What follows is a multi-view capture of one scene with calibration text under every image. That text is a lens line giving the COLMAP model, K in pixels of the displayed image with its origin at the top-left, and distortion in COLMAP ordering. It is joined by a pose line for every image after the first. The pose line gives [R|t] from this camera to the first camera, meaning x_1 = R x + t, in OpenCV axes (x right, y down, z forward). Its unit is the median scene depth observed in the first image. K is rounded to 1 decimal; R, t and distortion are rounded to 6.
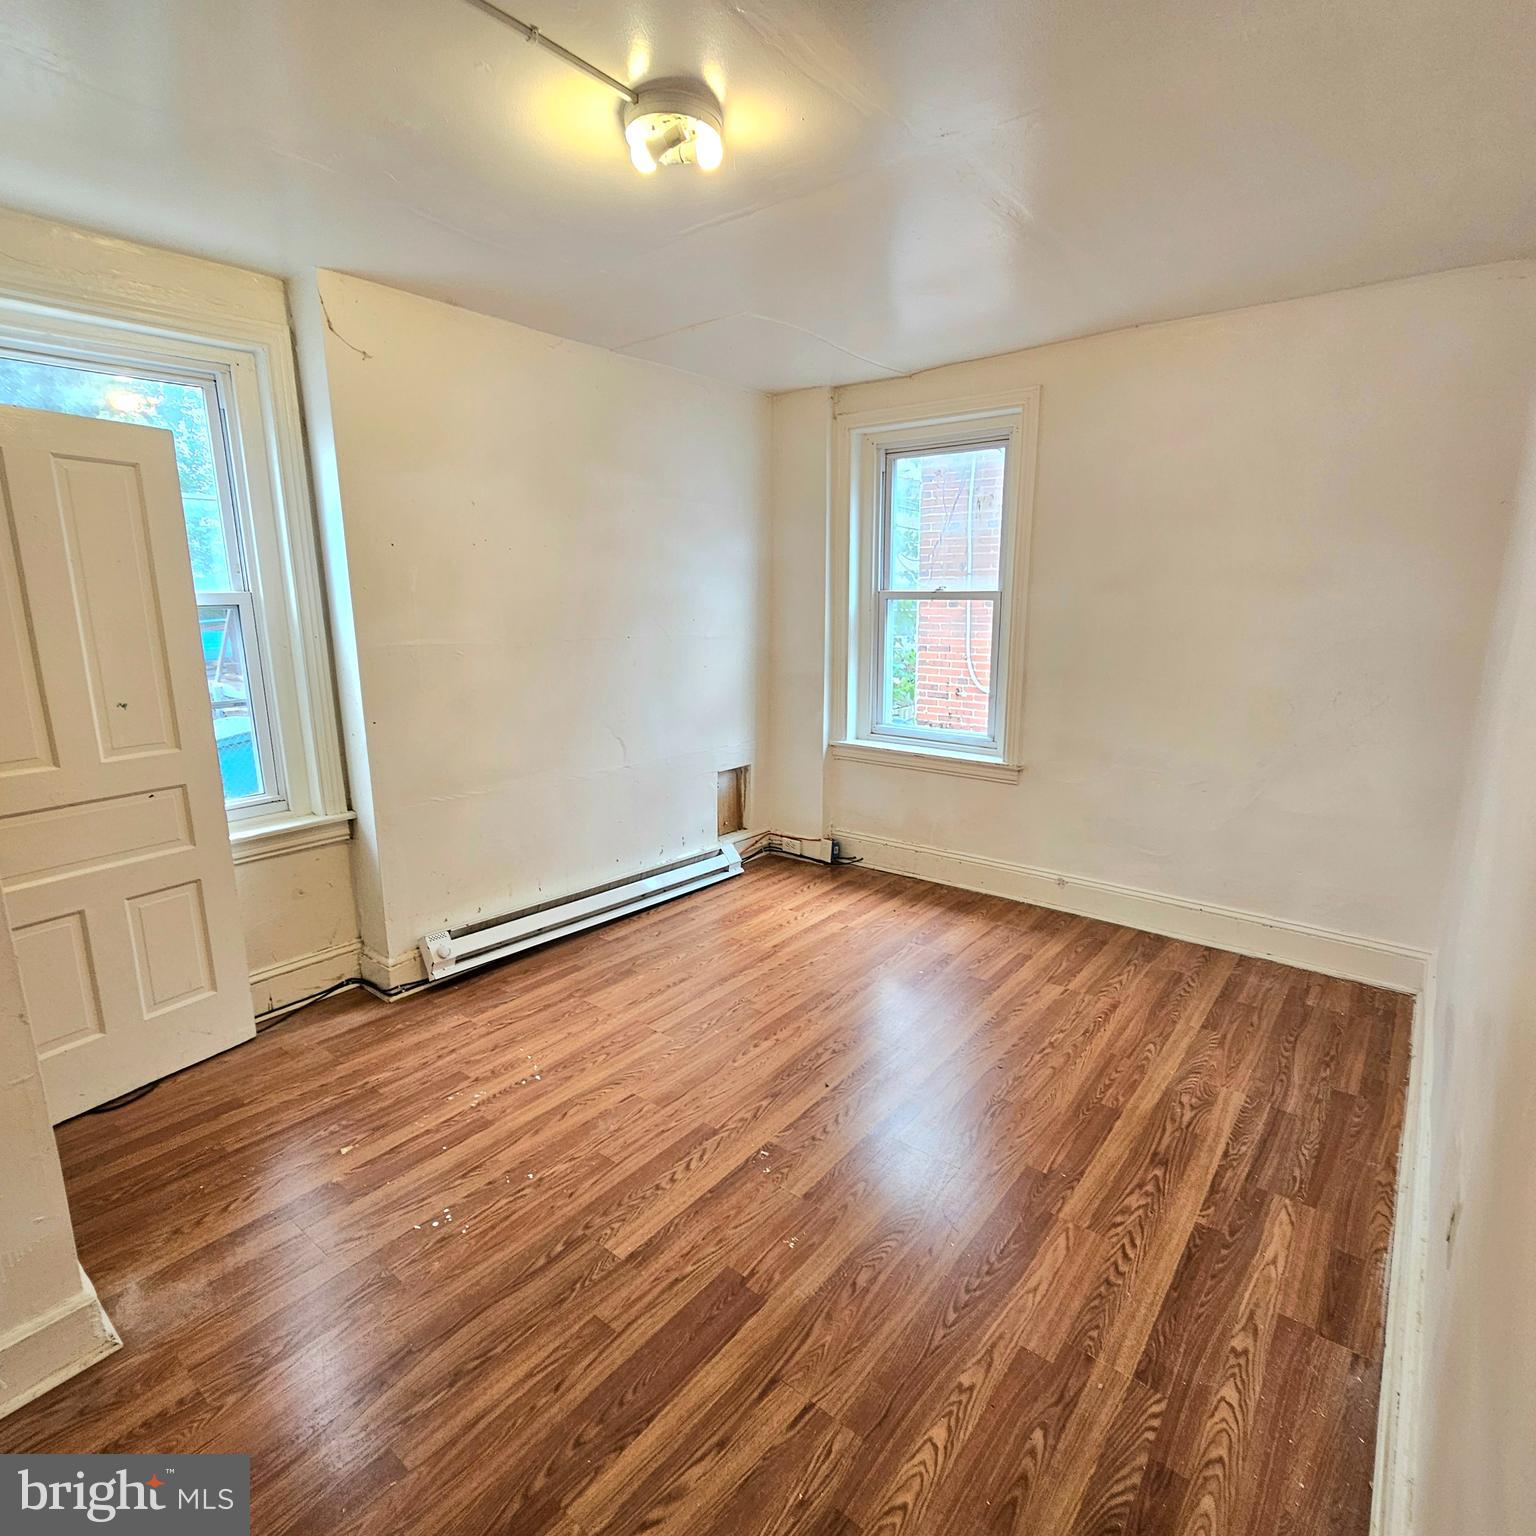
lens RADIAL K [[841.0, 0, 768.4], [0, 841.0, 761.2], [0, 0, 1]] dist [-0.002346, -0.000698]
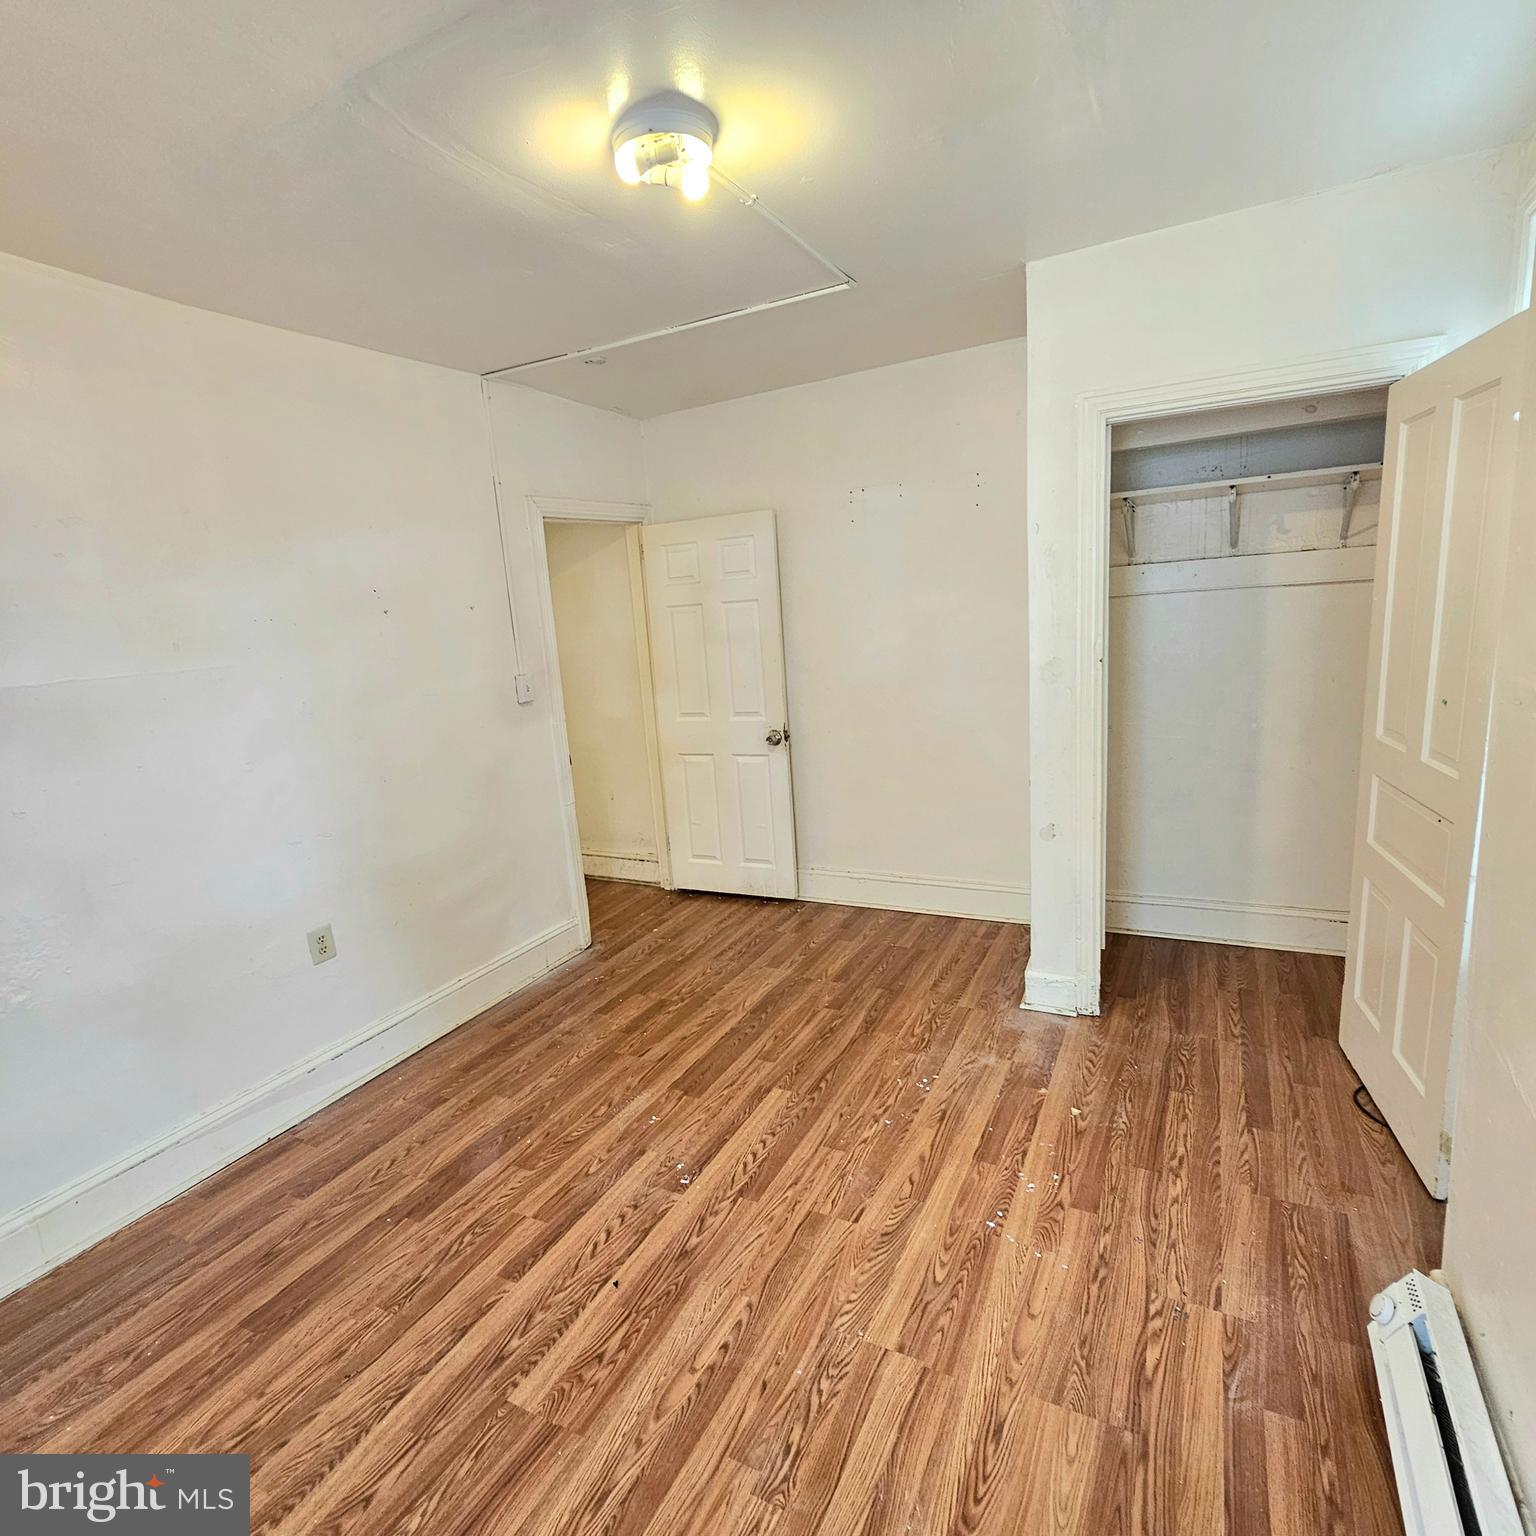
lens RADIAL K [[841.0, 0, 769.1], [0, 841.0, 773.2], [0, 0, 1]] dist [-0.002346, -0.000698]
pose [[-0.978115, 0.113713, -0.174243, 0.016540], [0.039563, 0.923810, 0.380802, -0.367788], [0.204270, 0.365575, -0.908091, 1.778718]]
